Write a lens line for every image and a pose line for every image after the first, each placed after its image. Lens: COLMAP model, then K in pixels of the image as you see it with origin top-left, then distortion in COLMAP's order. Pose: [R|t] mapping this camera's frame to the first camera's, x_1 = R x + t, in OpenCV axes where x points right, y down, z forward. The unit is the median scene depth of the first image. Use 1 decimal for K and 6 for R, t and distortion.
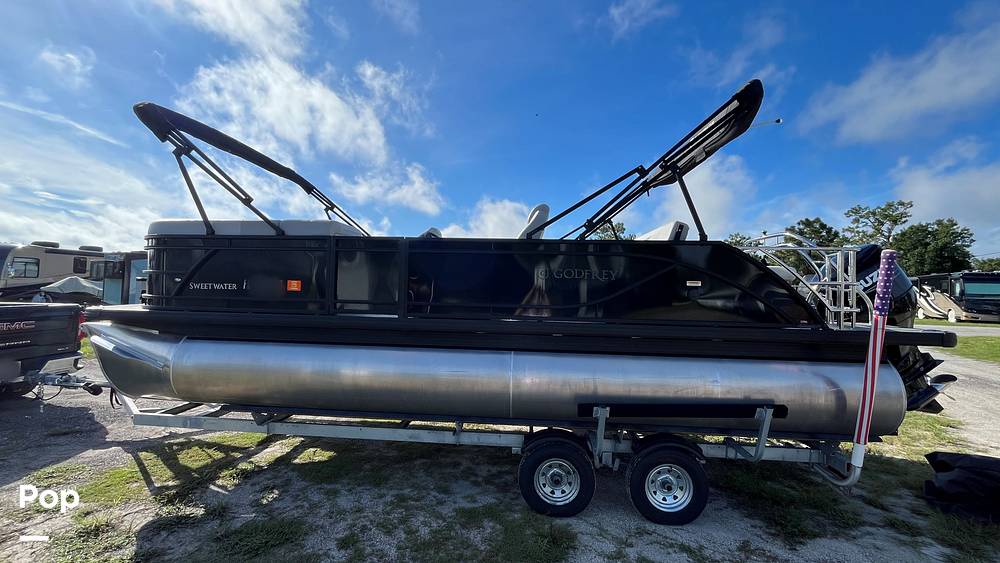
lens RADIAL K [[407.4, 0, 511.9], [0, 407.4, 273.0], [0, 0, 1]] dist [-0.000849, -0.000463]
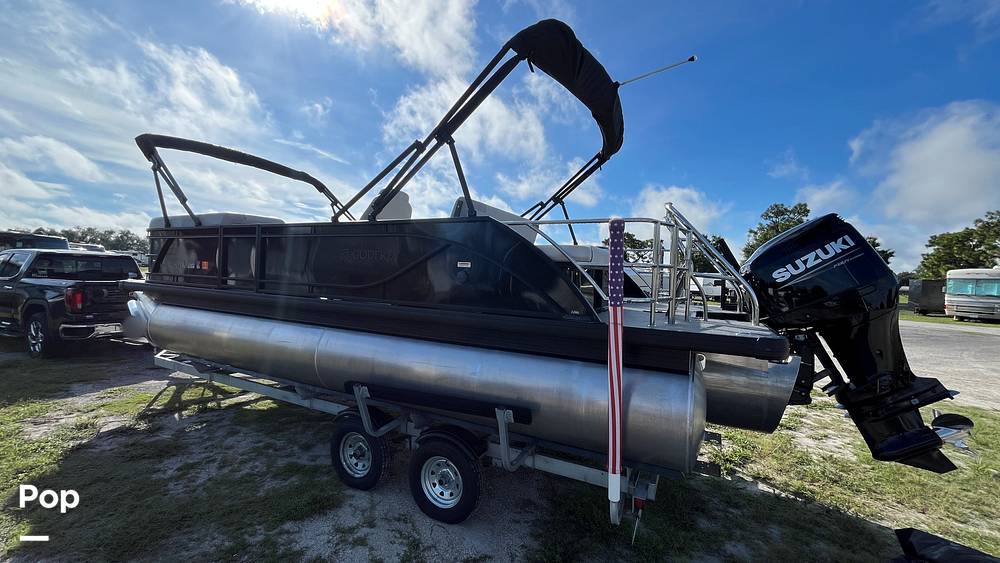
lens RADIAL K [[407.4, 0, 506.6], [0, 407.4, 262.3], [0, 0, 1]] dist [-0.000849, -0.000463]
pose [[0.921711, -0.000520, -0.387876, 0.744650], [-0.002308, 0.999974, -0.006823, 0.020920], [0.387870, 0.007184, 0.921686, 0.154349]]
